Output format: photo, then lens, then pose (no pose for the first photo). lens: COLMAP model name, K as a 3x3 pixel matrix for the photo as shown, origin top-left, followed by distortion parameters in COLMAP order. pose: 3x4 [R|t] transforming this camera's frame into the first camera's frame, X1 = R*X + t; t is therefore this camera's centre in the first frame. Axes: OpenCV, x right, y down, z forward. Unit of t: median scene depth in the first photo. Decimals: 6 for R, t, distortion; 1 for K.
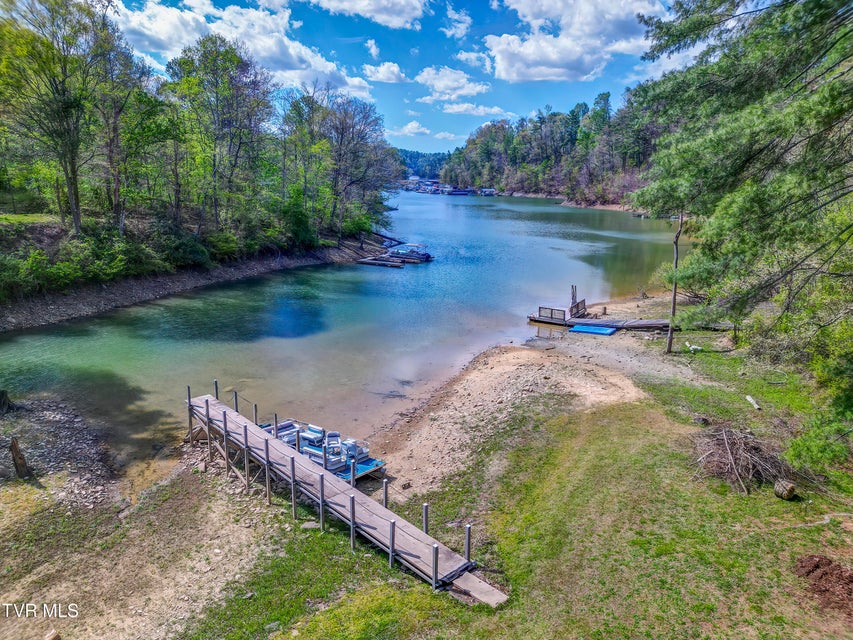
lens RADIAL K [[597.4, 0, 426.5], [0, 597.4, 320.0], [0, 0, 1]] dist [0.076185, -0.083774]
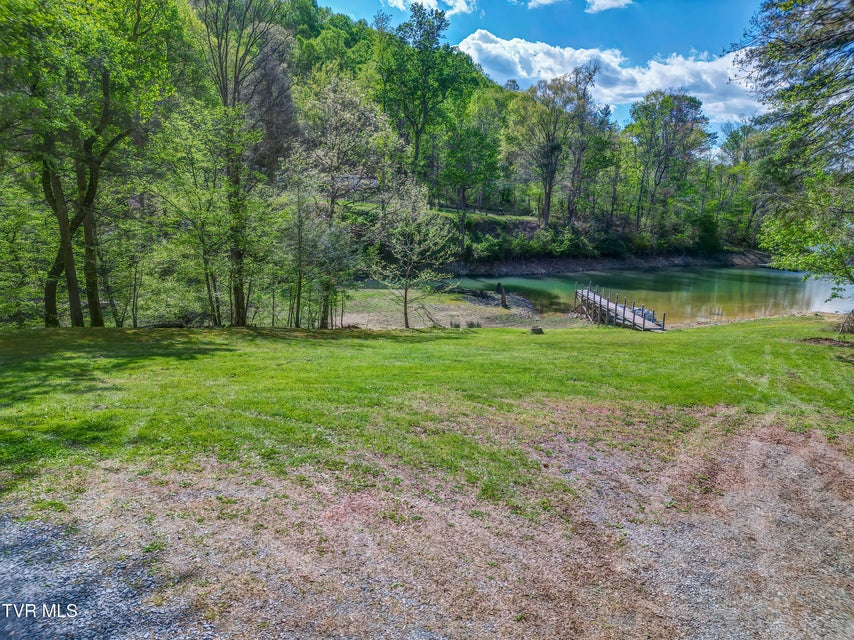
lens RADIAL K [[598.1, 0, 427.0], [0, 598.1, 320.0], [0, 0, 1]] dist [0.076185, -0.083774]
pose [[0.749517, 0.124090, -0.650251, 0.195587], [-0.158100, 0.987404, 0.006196, 0.107211], [0.642829, 0.098160, 0.759695, -0.295932]]
